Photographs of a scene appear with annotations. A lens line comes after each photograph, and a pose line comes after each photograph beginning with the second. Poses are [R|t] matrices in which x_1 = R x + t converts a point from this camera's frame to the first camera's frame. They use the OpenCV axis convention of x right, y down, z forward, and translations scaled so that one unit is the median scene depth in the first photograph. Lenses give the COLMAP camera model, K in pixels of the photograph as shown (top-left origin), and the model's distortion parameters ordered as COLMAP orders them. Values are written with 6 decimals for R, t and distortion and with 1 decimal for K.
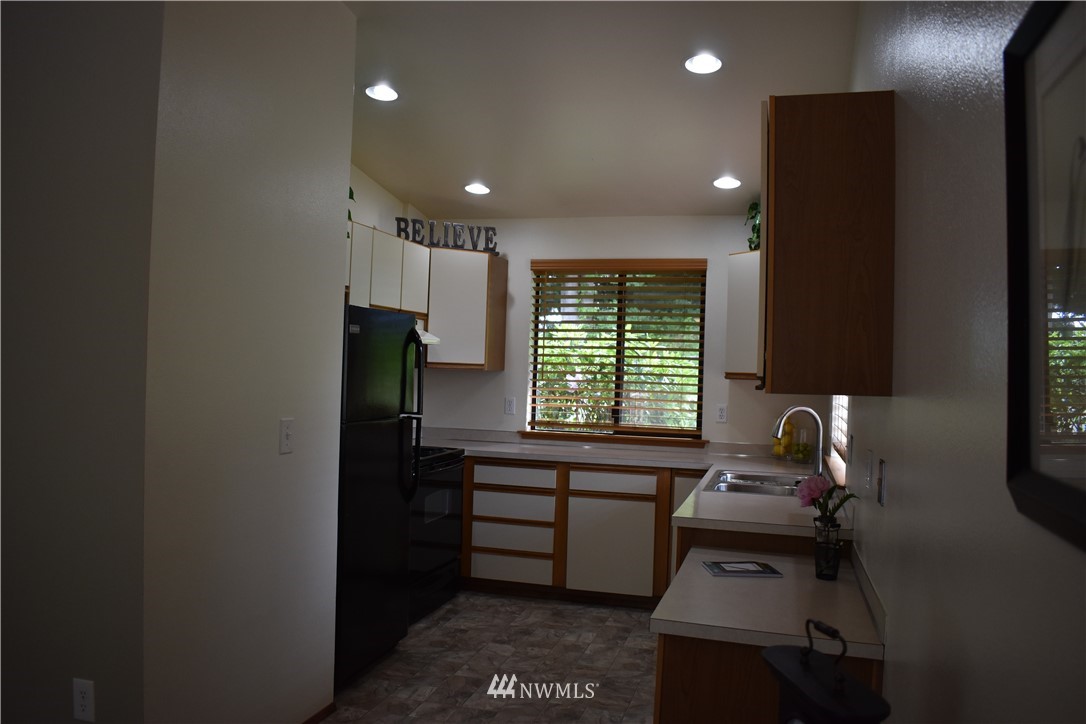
lens RADIAL K [[849.9, 0, 543.0], [0, 849.9, 362.0], [0, 0, 1]] dist [-0.106434, 0.029310]
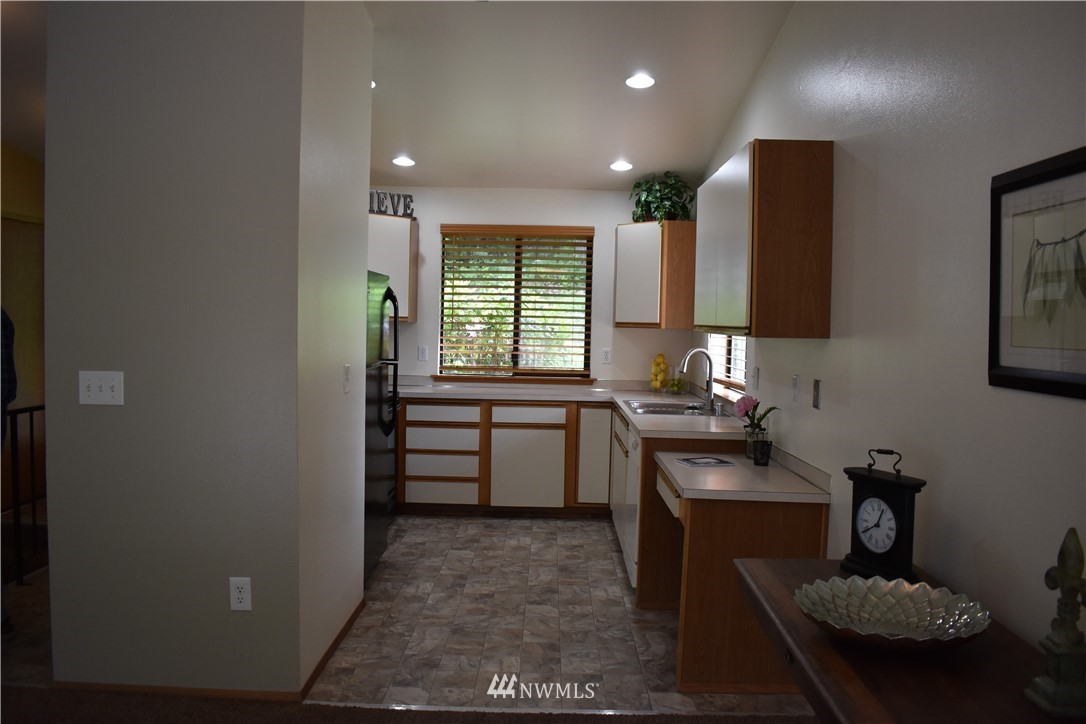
lens RADIAL K [[849.9, 0, 543.0], [0, 849.9, 362.0], [0, 0, 1]] dist [-0.106434, 0.029310]
pose [[0.965002, -0.022696, 0.261257, -0.202724], [0.006747, 0.998067, 0.061781, -0.006258], [-0.262154, -0.057856, 0.963290, -0.150639]]
